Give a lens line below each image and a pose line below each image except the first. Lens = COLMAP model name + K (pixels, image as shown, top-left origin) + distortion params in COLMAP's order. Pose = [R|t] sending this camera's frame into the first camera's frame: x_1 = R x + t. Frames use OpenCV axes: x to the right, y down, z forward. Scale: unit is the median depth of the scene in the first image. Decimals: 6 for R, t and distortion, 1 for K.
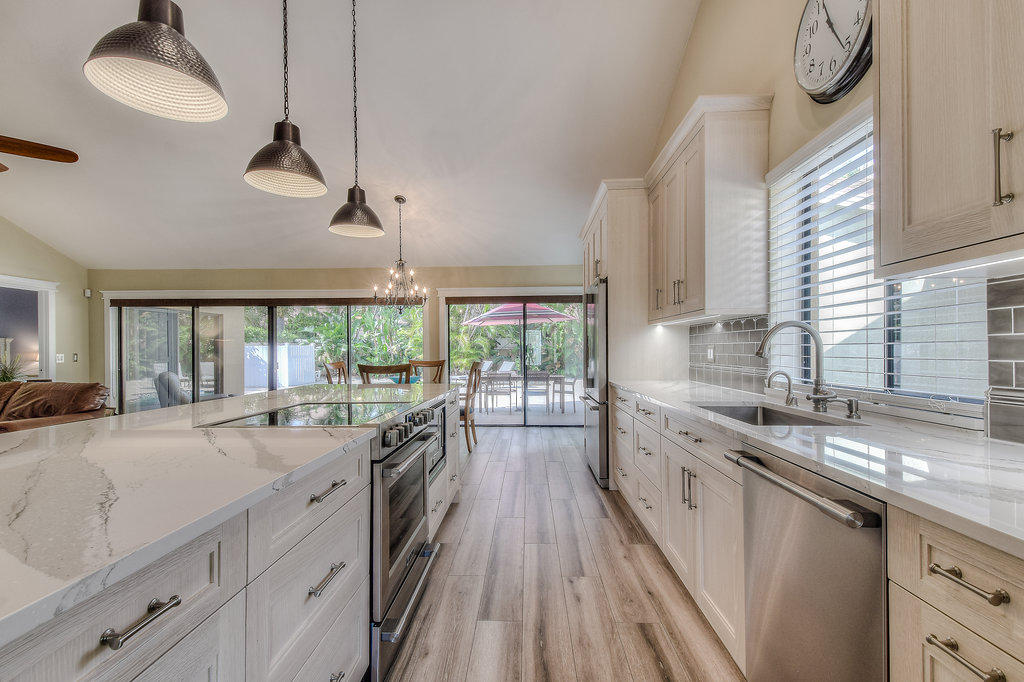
lens RADIAL K [[460.1, 0, 513.4], [0, 460.1, 345.4], [0, 0, 1]] dist [0.050888, -0.023822]
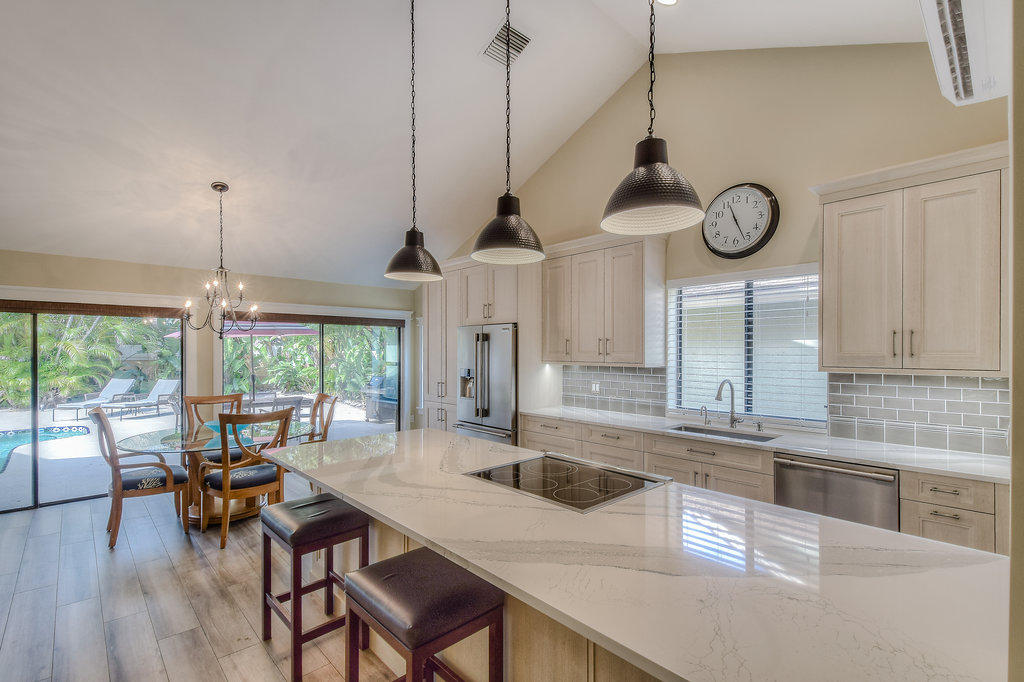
lens RADIAL K [[460.1, 0, 513.4], [0, 460.1, 345.4], [0, 0, 1]] dist [0.050888, -0.023822]
pose [[0.690613, 0.012193, 0.723122, -0.661635], [-0.012015, 0.999913, -0.005385, -0.085691], [-0.723125, -0.004970, 0.690700, 0.189841]]
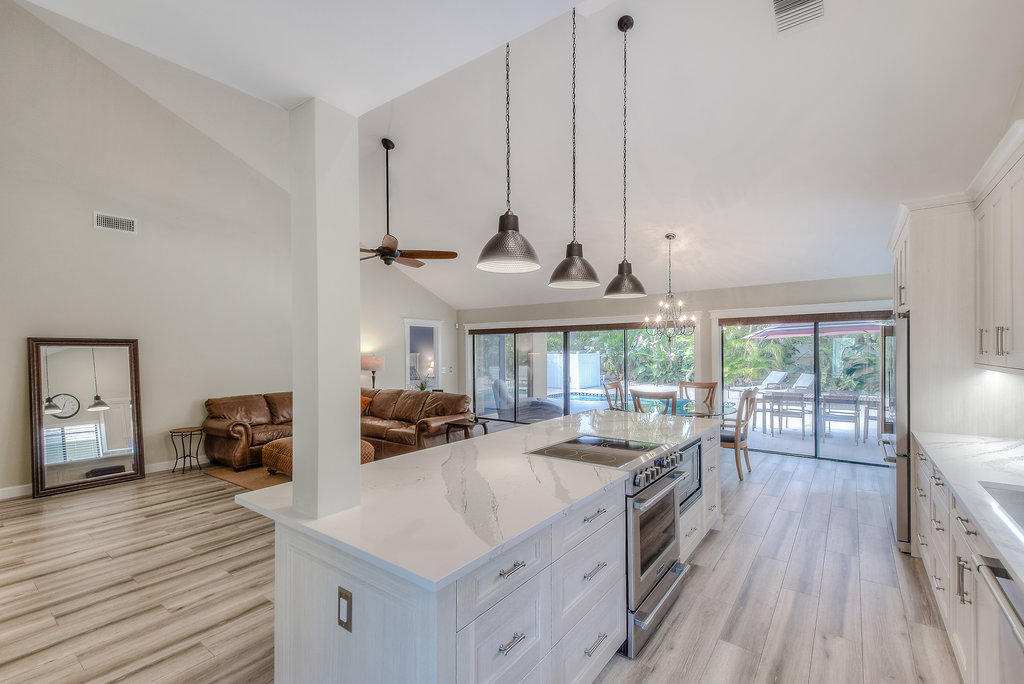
lens RADIAL K [[460.1, 0, 513.4], [0, 460.1, 346.4], [0, 0, 1]] dist [0.050888, -0.023822]
pose [[0.828126, 0.003434, -0.560531, 0.088698], [0.002063, 0.999956, 0.009174, -0.096172], [0.560538, -0.008754, 0.828083, -0.158265]]
